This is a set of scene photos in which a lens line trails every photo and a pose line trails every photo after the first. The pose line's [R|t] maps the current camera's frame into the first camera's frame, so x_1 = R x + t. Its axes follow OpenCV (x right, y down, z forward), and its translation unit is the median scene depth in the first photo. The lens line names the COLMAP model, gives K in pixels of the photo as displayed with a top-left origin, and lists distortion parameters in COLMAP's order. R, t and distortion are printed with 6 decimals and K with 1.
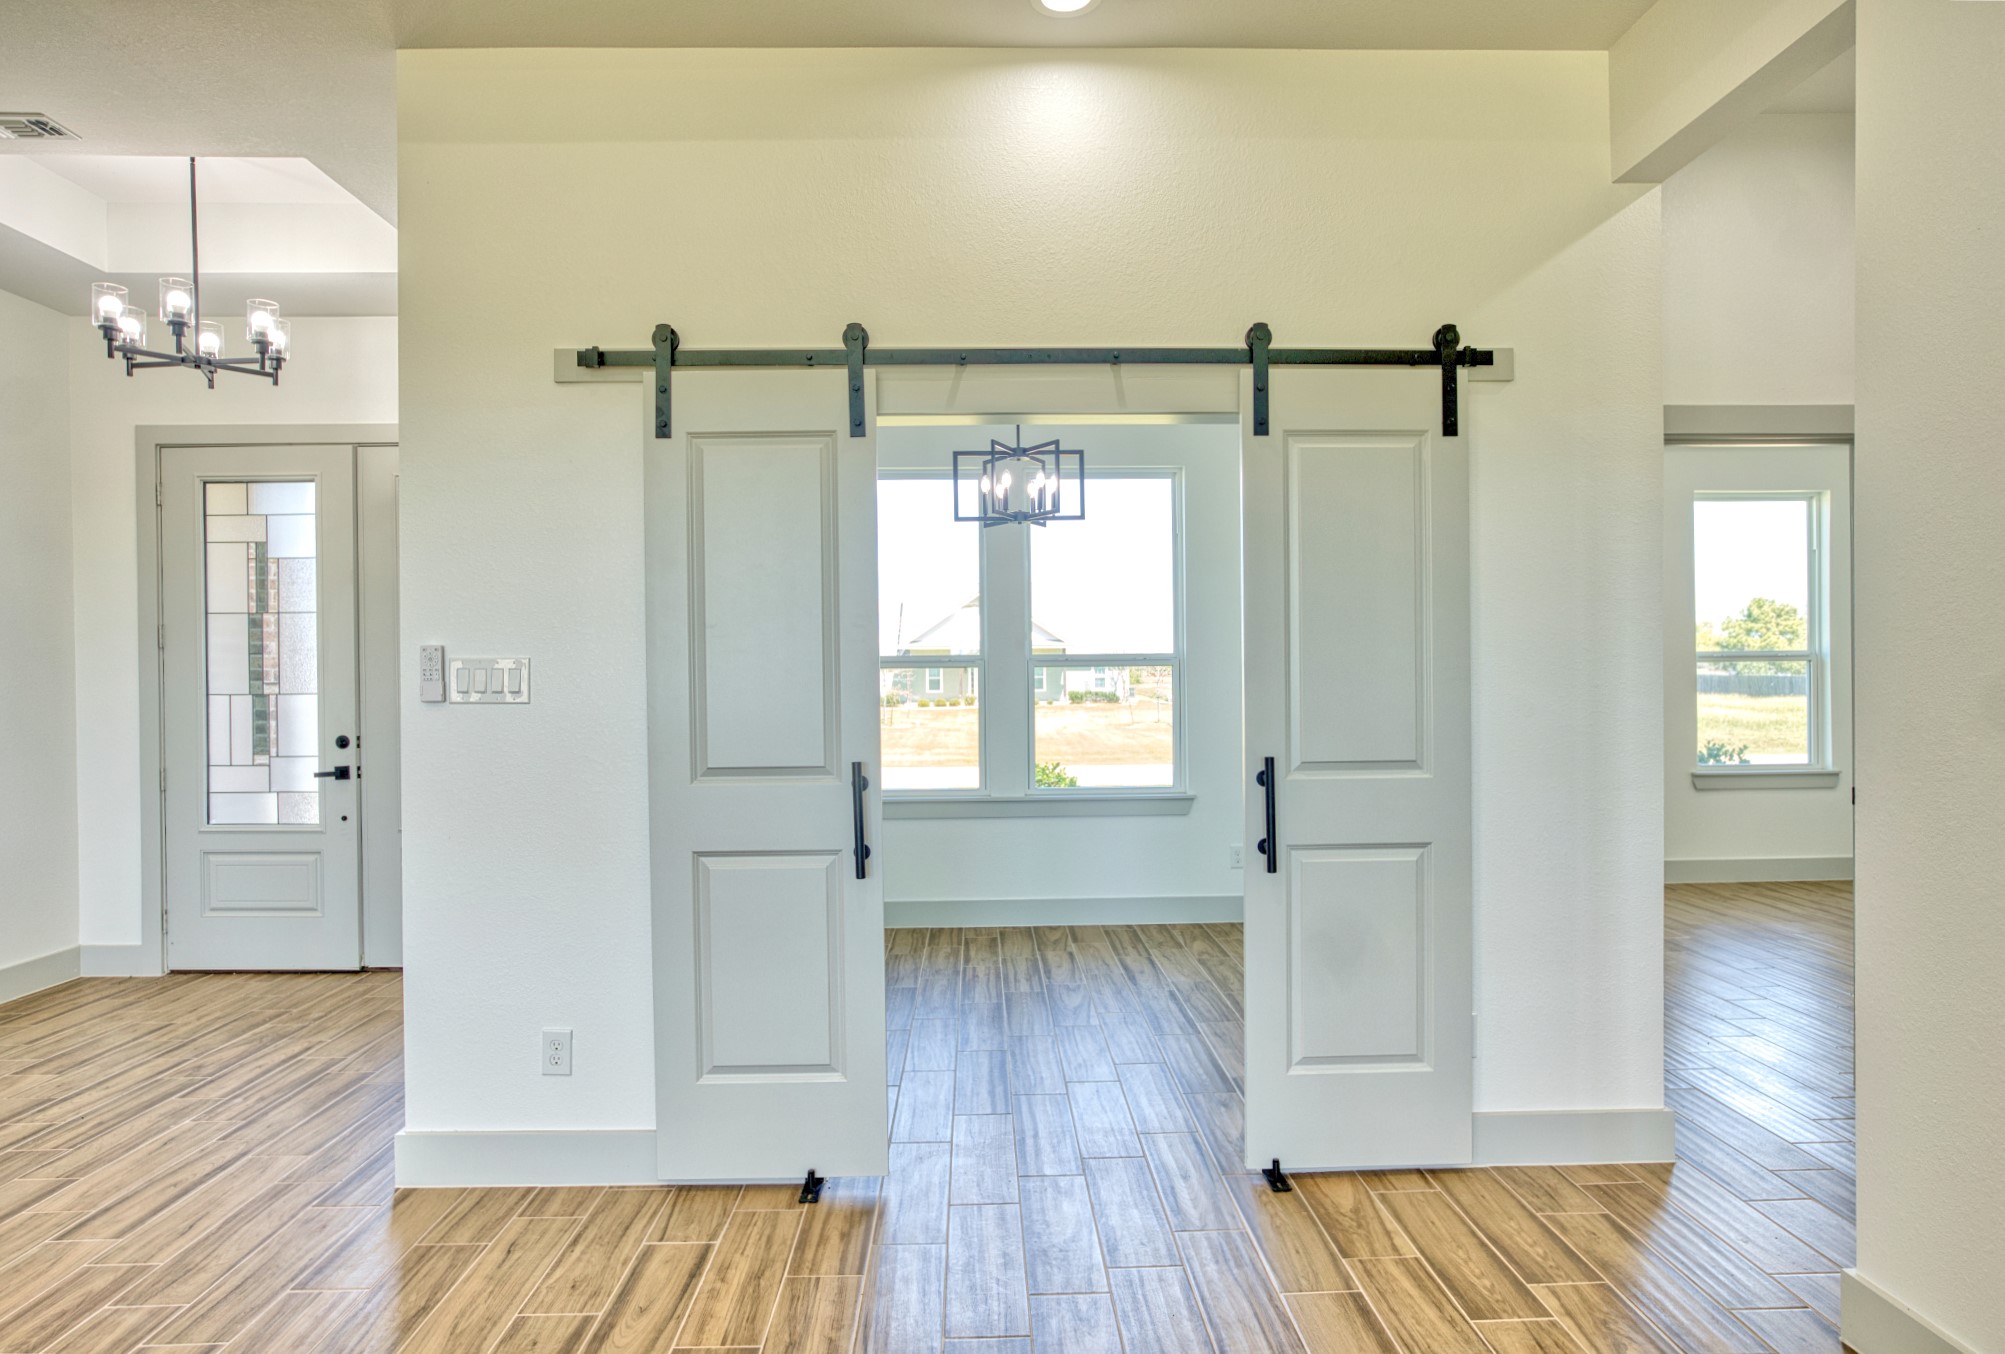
lens RADIAL K [[1146.5, 0, 1002.5], [0, 1146.5, 677.0], [0, 0, 1]] dist [-0.005121, -0.000815]
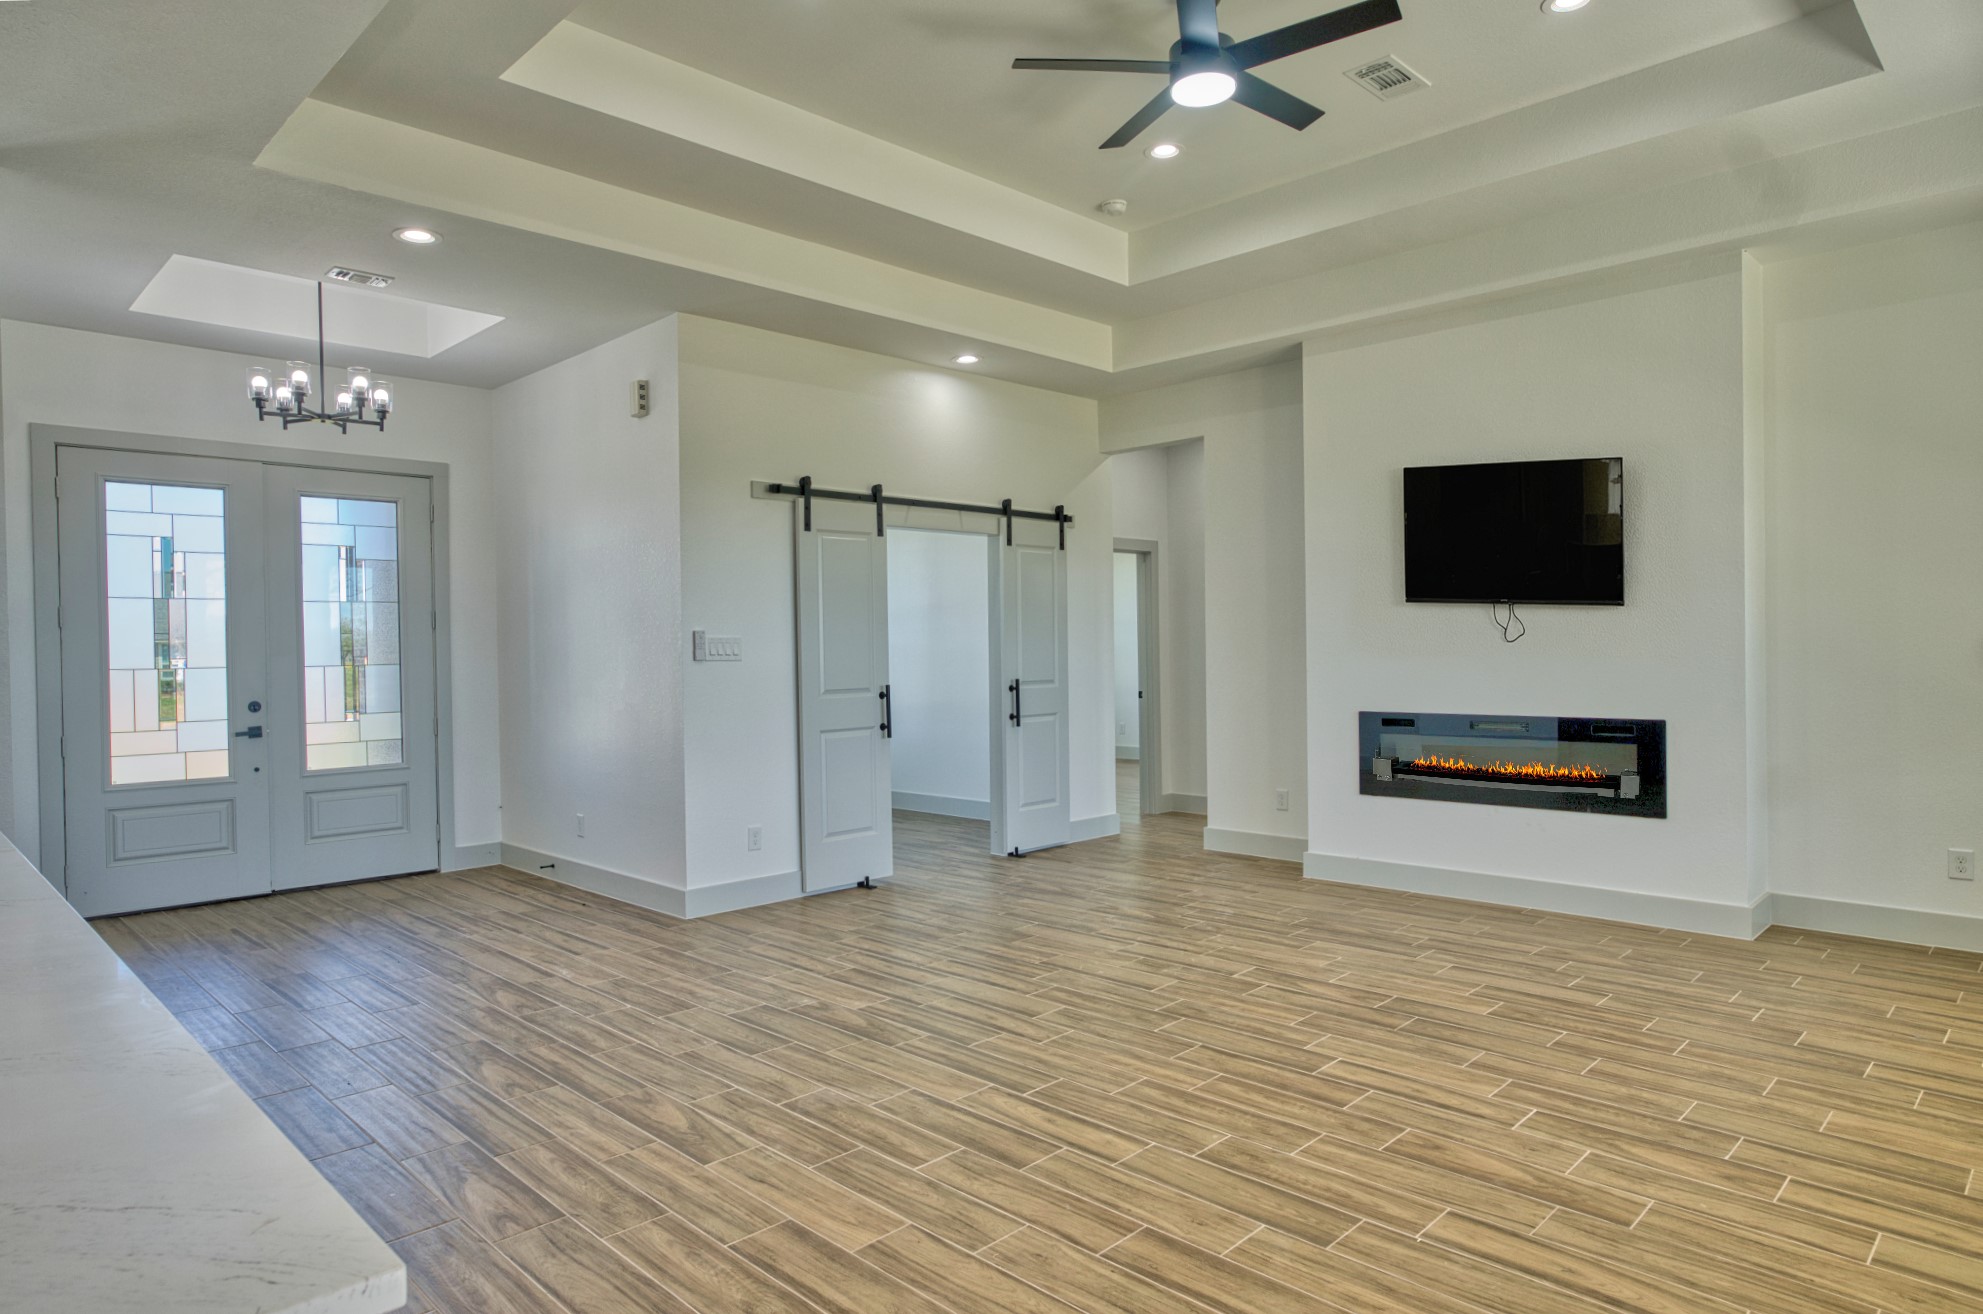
lens RADIAL K [[1151.3, 0, 976.5], [0, 1151.3, 661.0], [0, 0, 1]] dist [-0.002812, 0.000140]
pose [[0.731750, -0.010851, 0.681487, -0.846890], [0.010802, 0.999932, 0.004324, 0.011207], [-0.681488, 0.004197, 0.731818, -0.411942]]
